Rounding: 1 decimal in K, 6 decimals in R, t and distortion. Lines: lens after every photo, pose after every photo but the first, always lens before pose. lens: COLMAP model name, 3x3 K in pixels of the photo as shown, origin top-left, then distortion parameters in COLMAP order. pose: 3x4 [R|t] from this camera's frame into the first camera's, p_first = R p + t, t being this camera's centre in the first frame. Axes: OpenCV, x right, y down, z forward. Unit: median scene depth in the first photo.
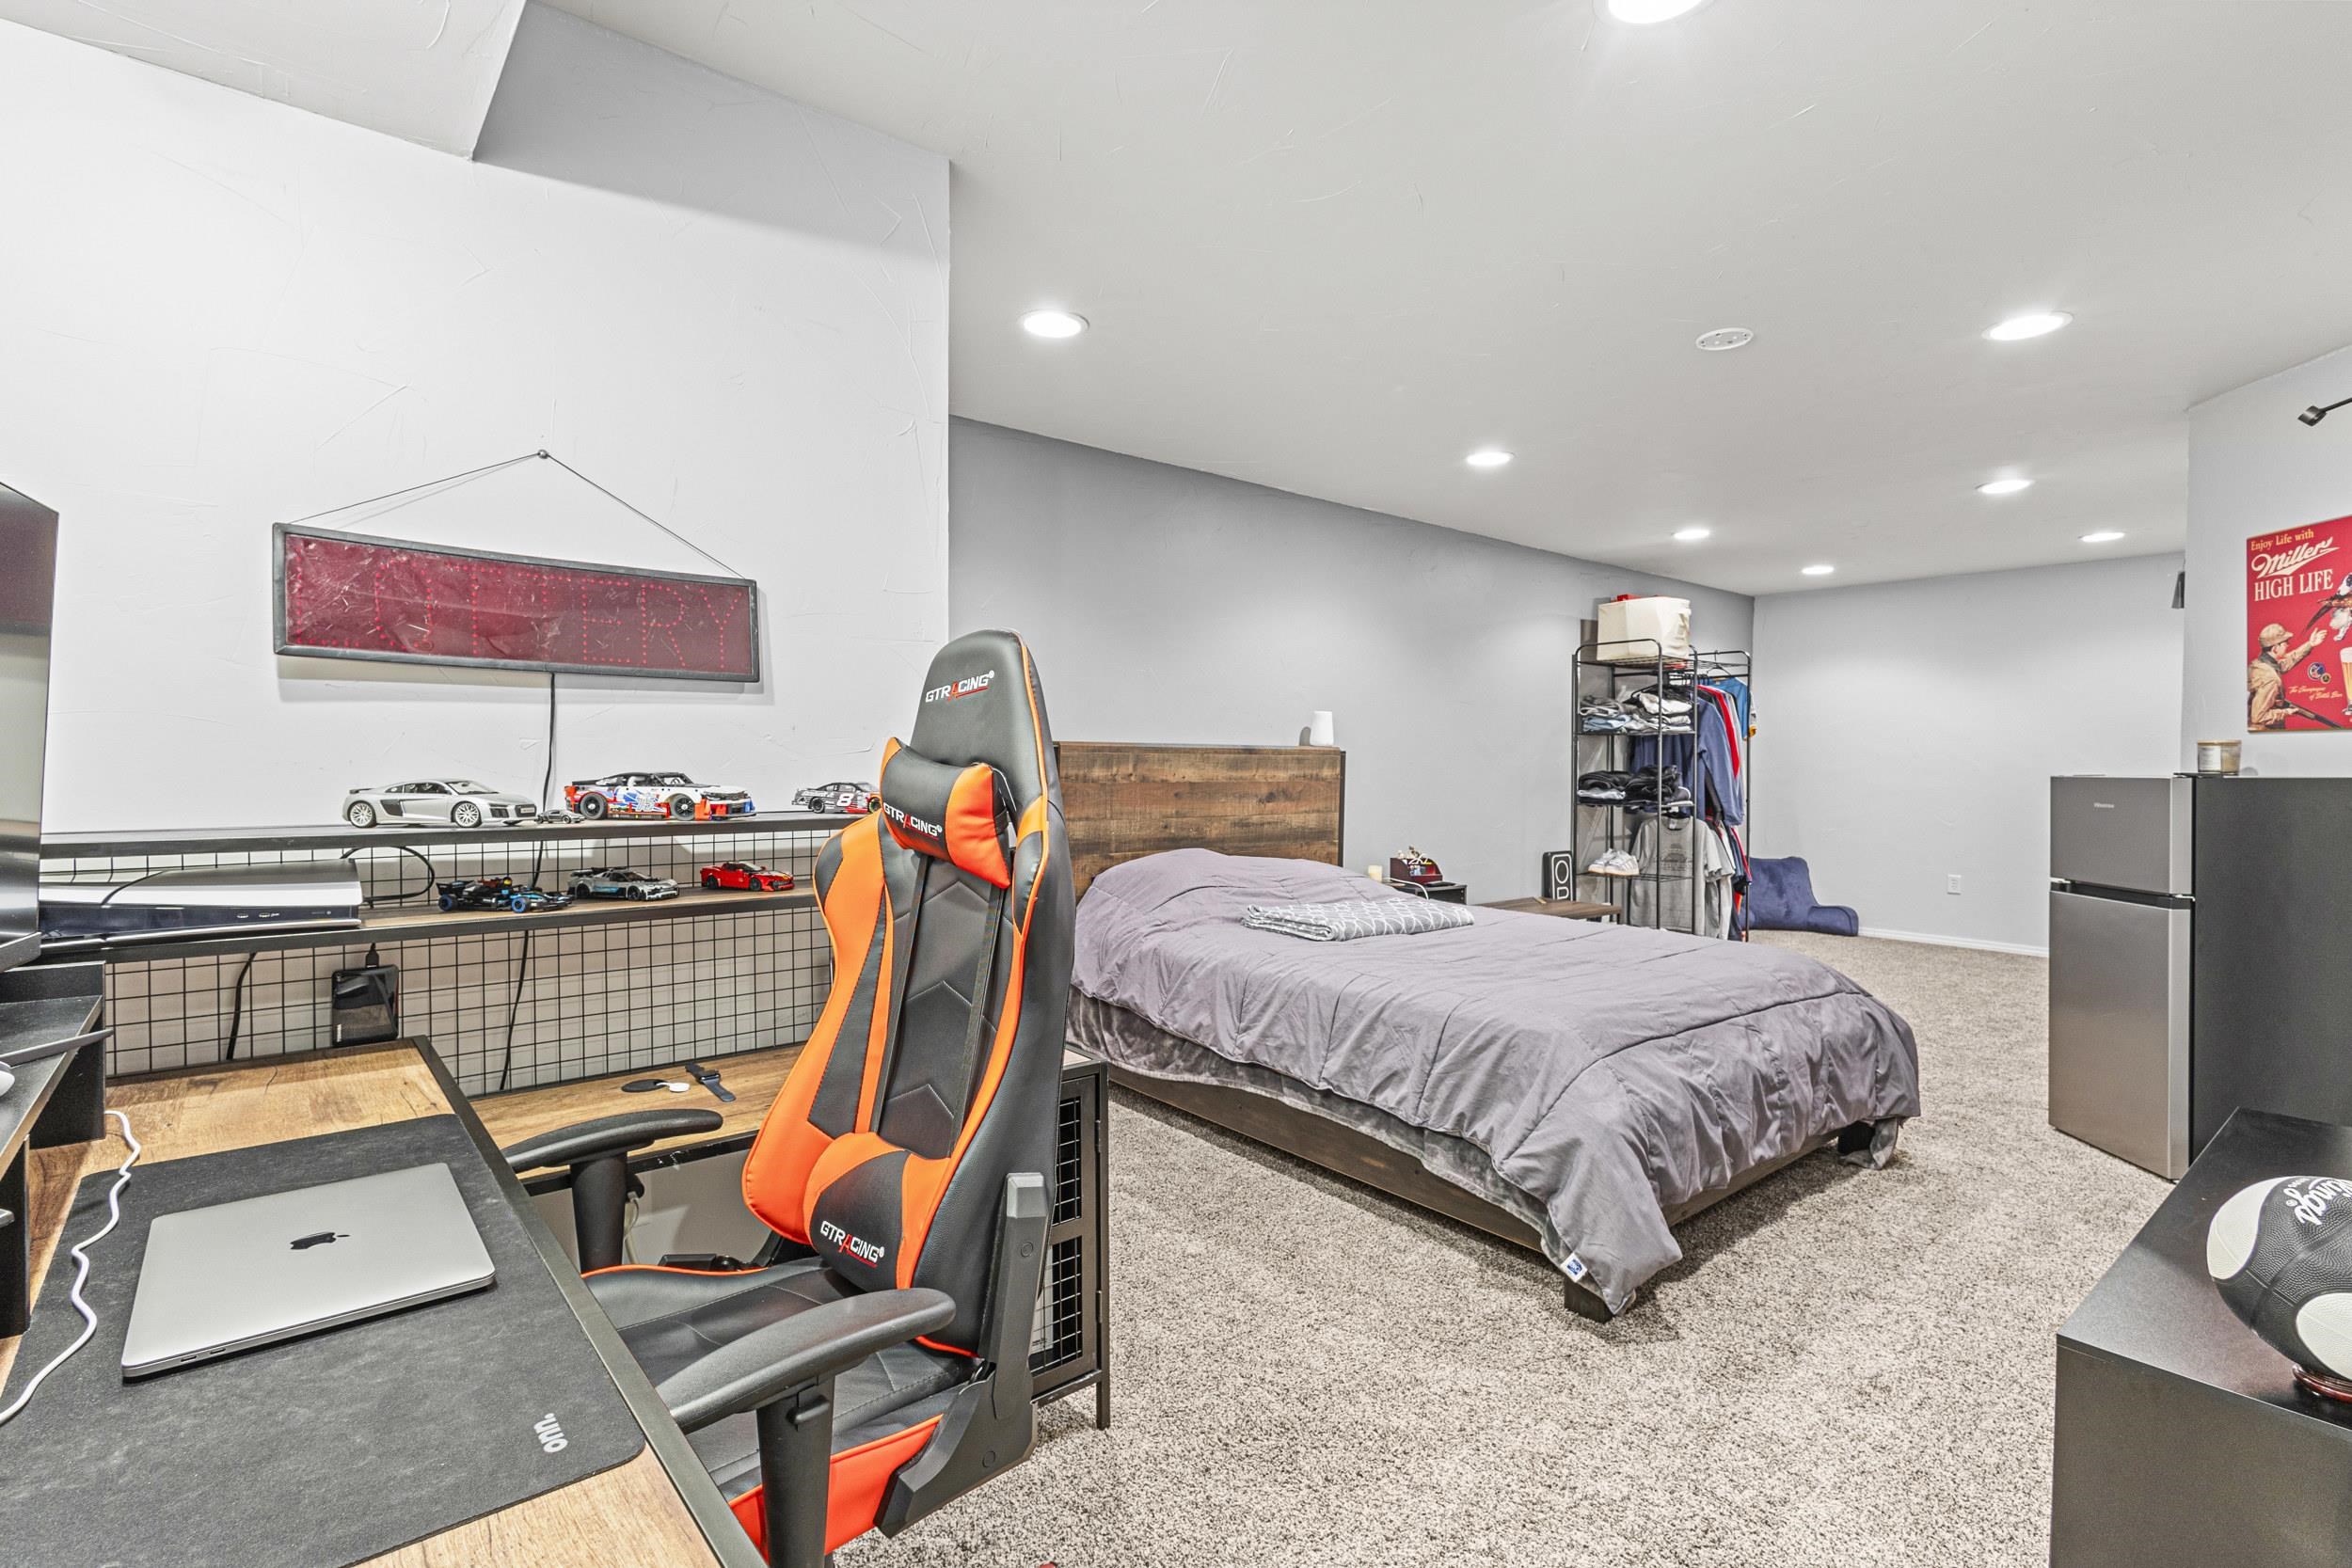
lens RADIAL K [[1082.3, 0, 1161.9], [0, 1082.3, 785.1], [0, 0, 1]] dist [0.003265, 0.000012]
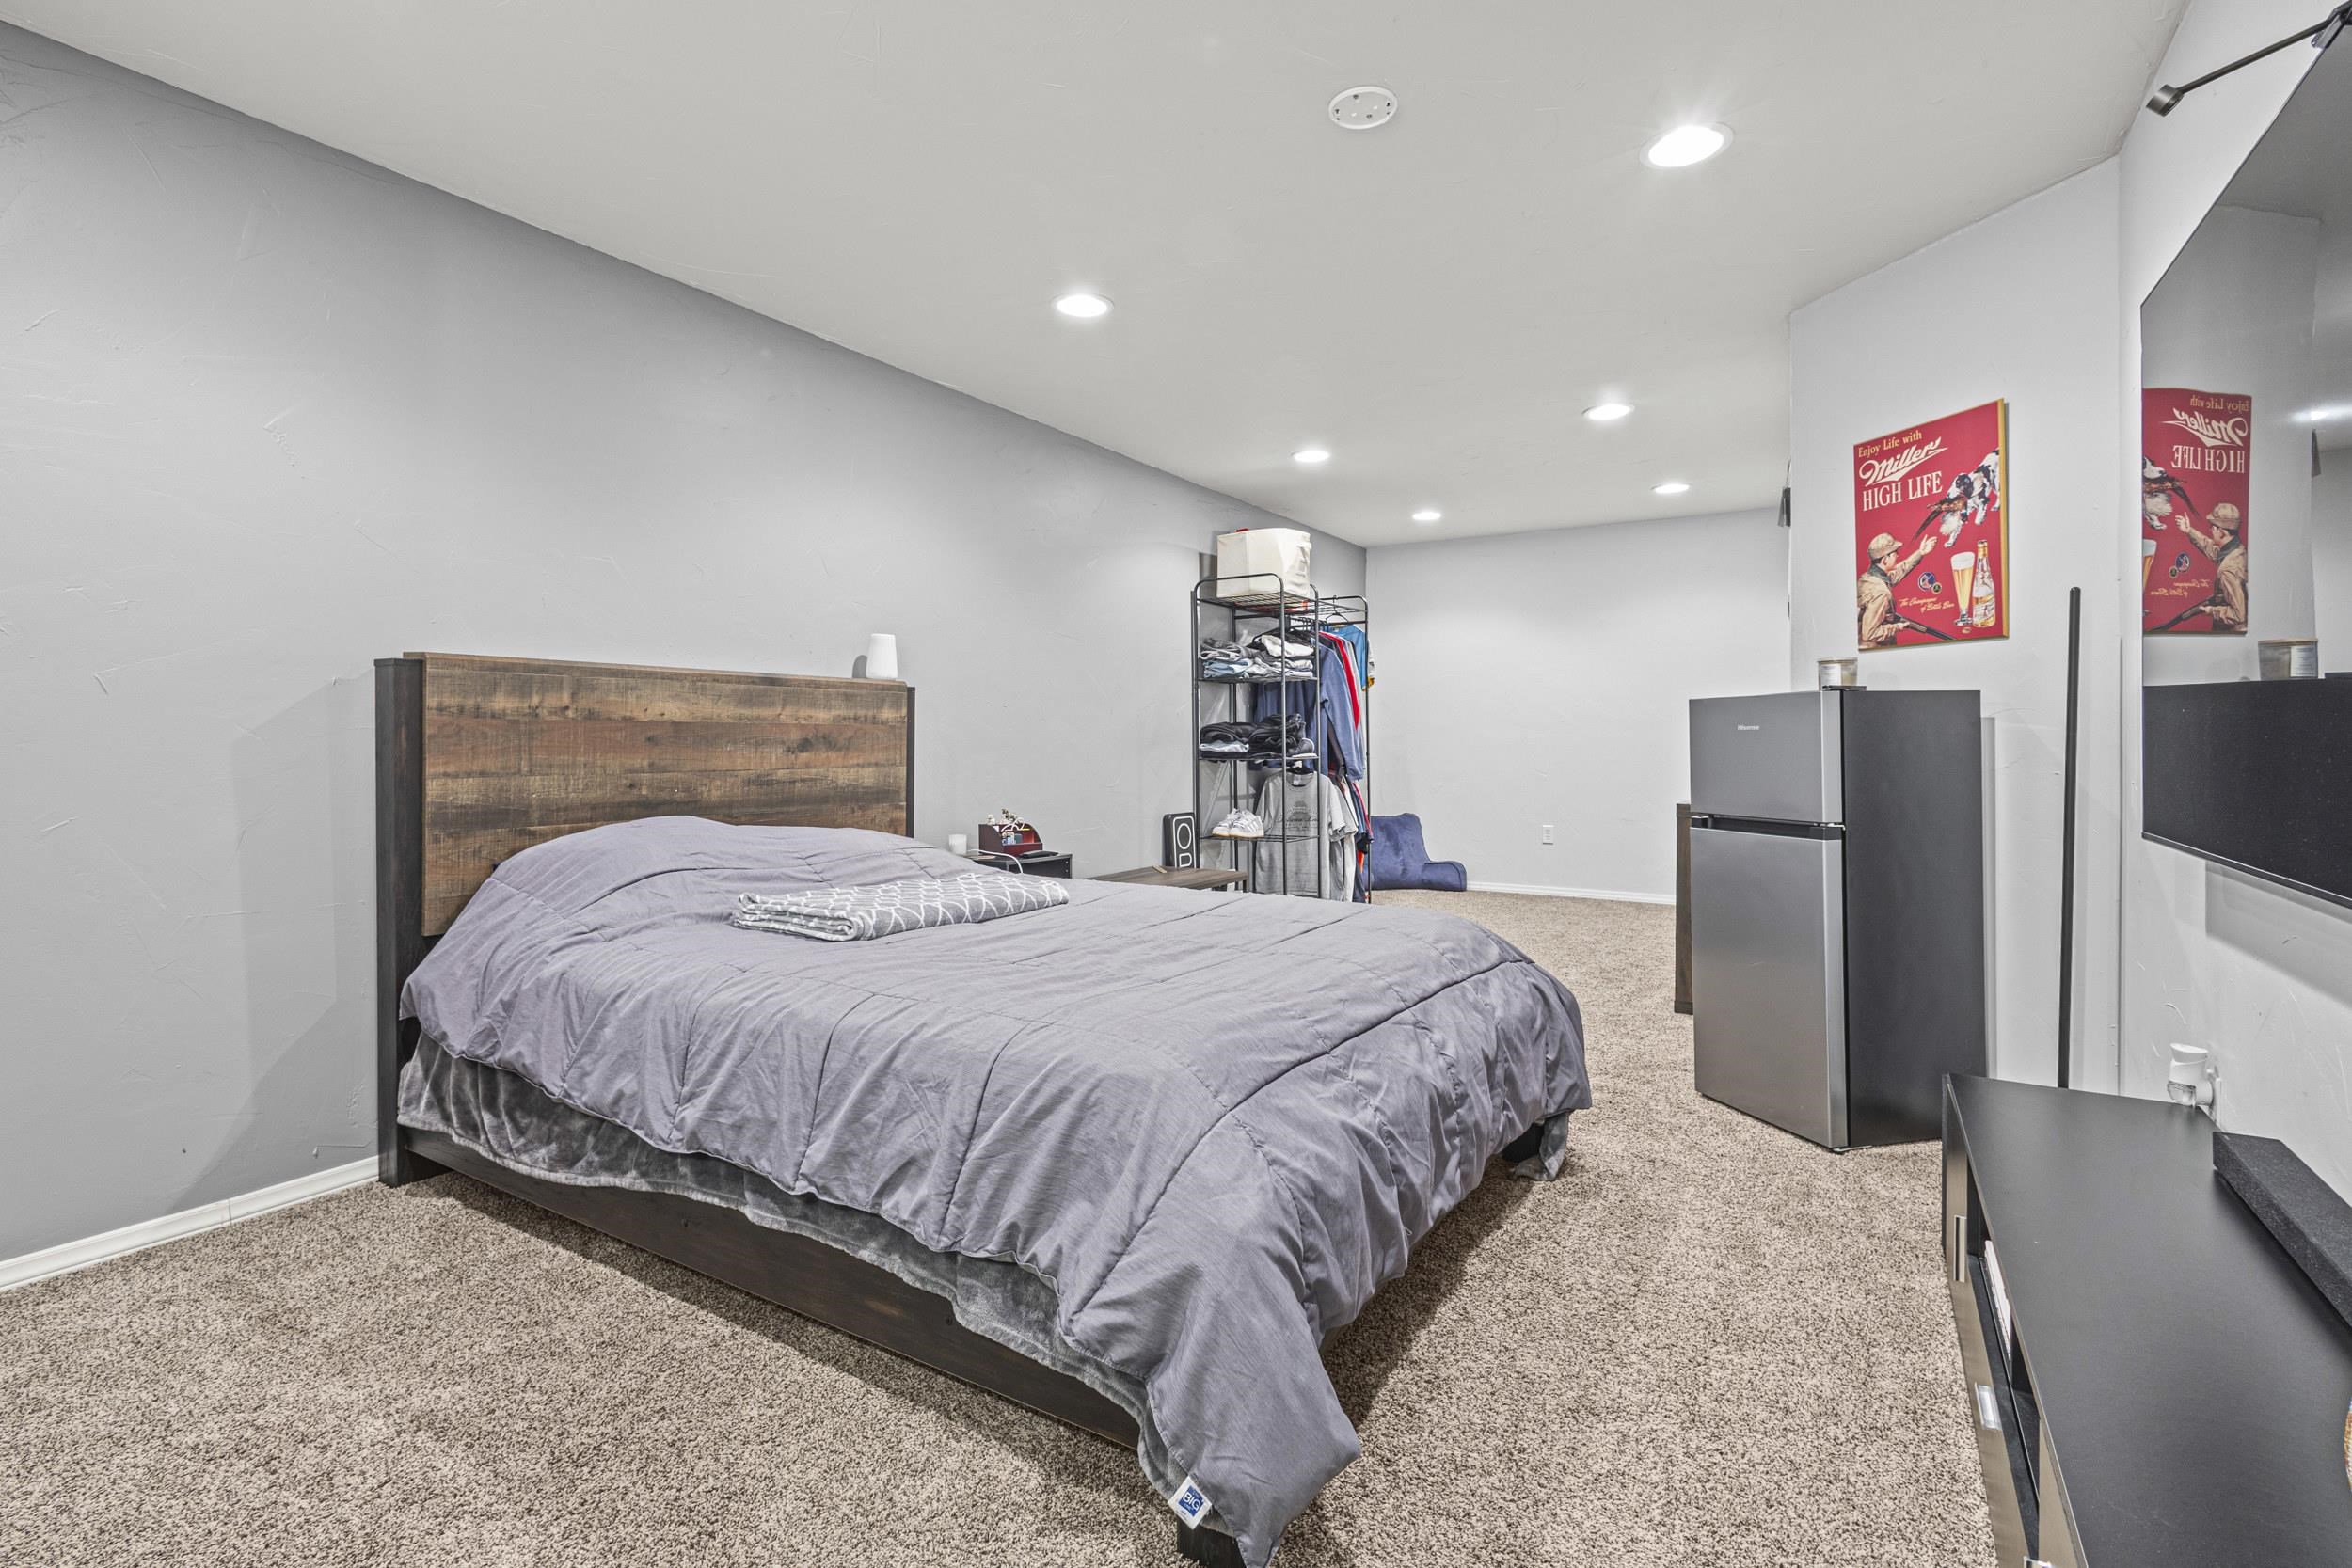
lens RADIAL K [[1082.3, 0, 1173.1], [0, 1082.3, 766.4], [0, 0, 1]] dist [0.003265, 0.000012]
pose [[0.943375, -0.016637, 0.331311, 0.126900], [0.017198, 0.999851, 0.001239, 0.039880], [-0.331282, 0.004529, 0.943521, 0.310850]]
